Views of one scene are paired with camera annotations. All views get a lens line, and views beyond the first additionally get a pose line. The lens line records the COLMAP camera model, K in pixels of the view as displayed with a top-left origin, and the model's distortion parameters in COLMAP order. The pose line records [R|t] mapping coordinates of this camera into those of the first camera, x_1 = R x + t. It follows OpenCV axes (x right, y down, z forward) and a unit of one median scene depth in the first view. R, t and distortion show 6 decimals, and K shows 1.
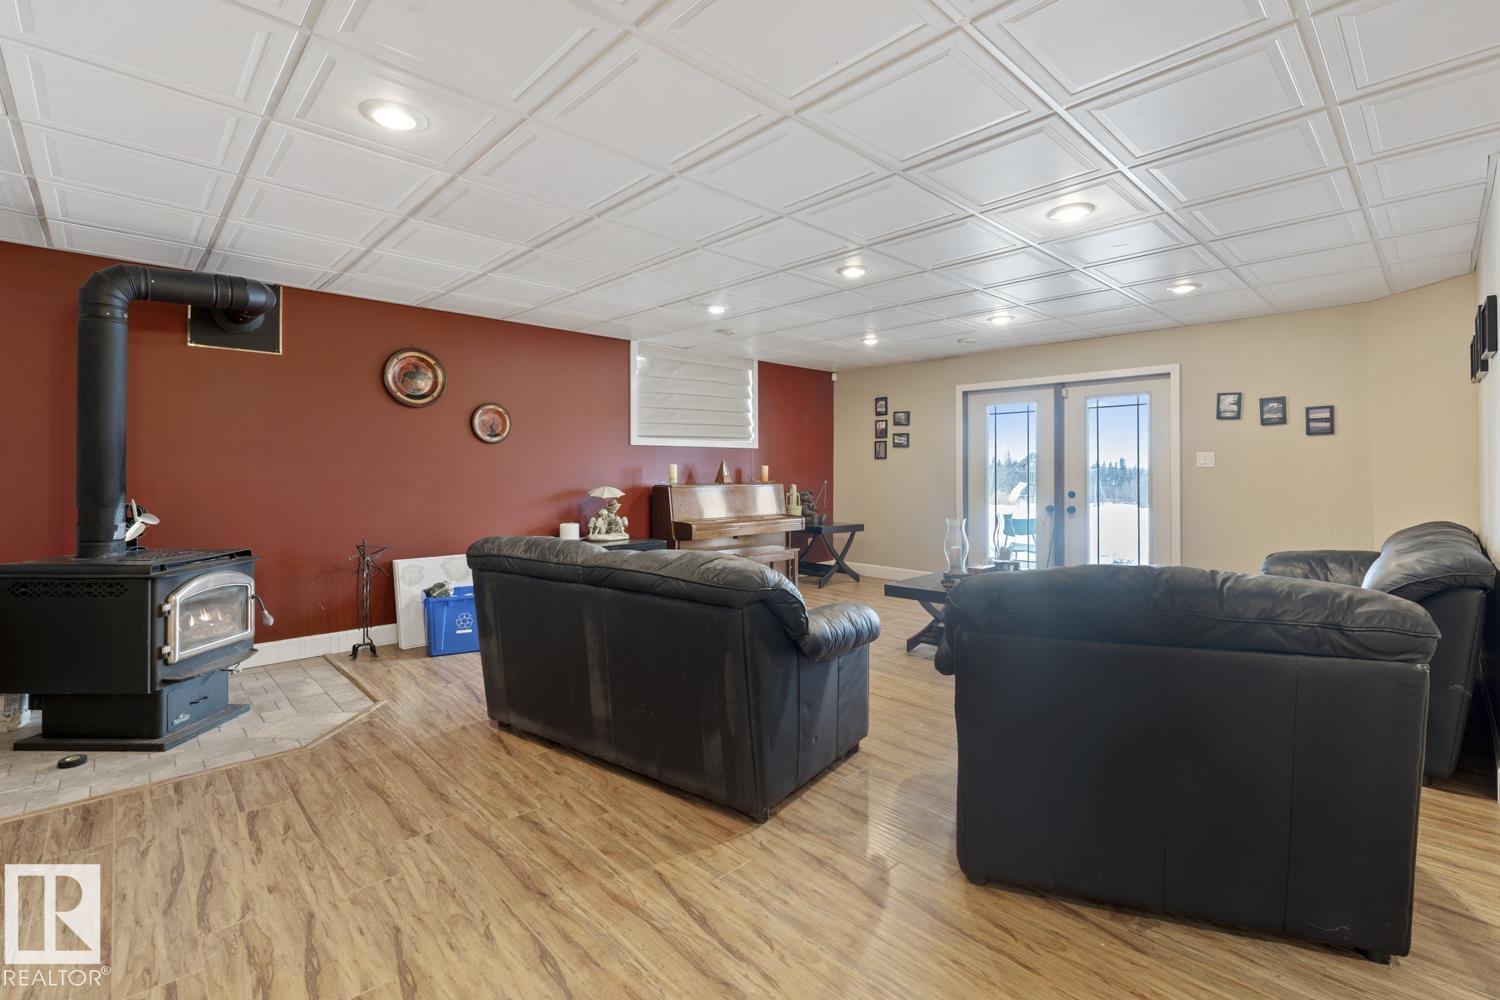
lens RADIAL K [[662.2, 0, 753.0], [0, 662.2, 467.1], [0, 0, 1]] dist [-0.014642, 0.000158]
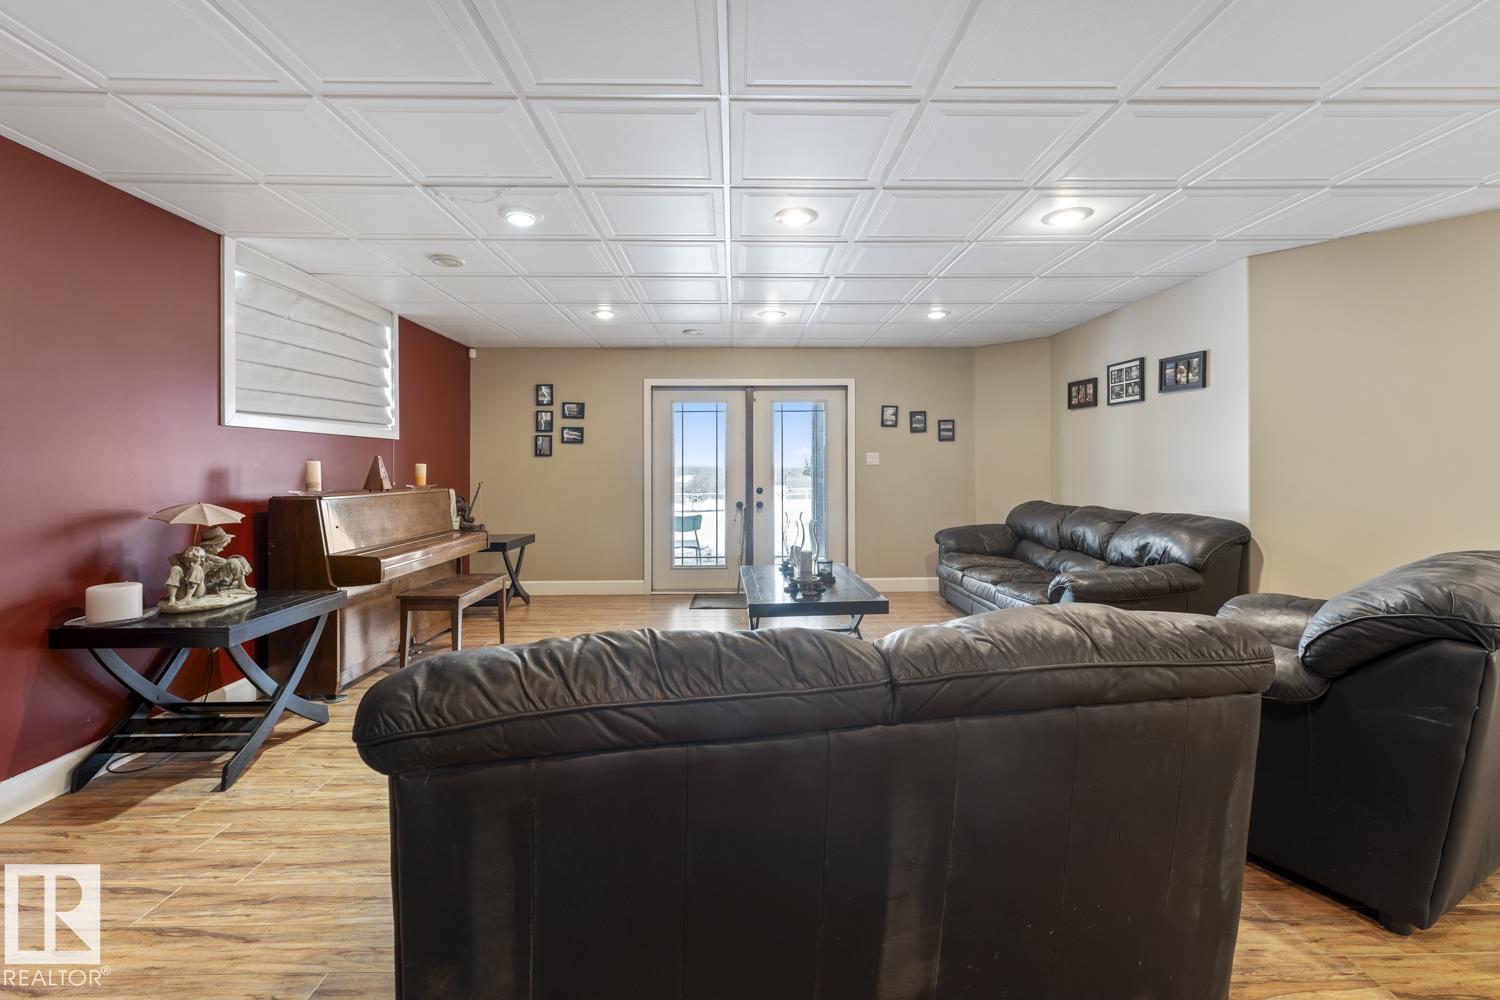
lens RADIAL K [[616.4, 0, 744.8], [0, 616.4, 468.4], [0, 0, 1]] dist [0.000635, -0.000665]
pose [[0.681735, -0.004304, 0.731586, -0.264904], [0.002285, 0.999990, 0.003753, 0.001233], [-0.731595, -0.000887, 0.681738, 0.333093]]
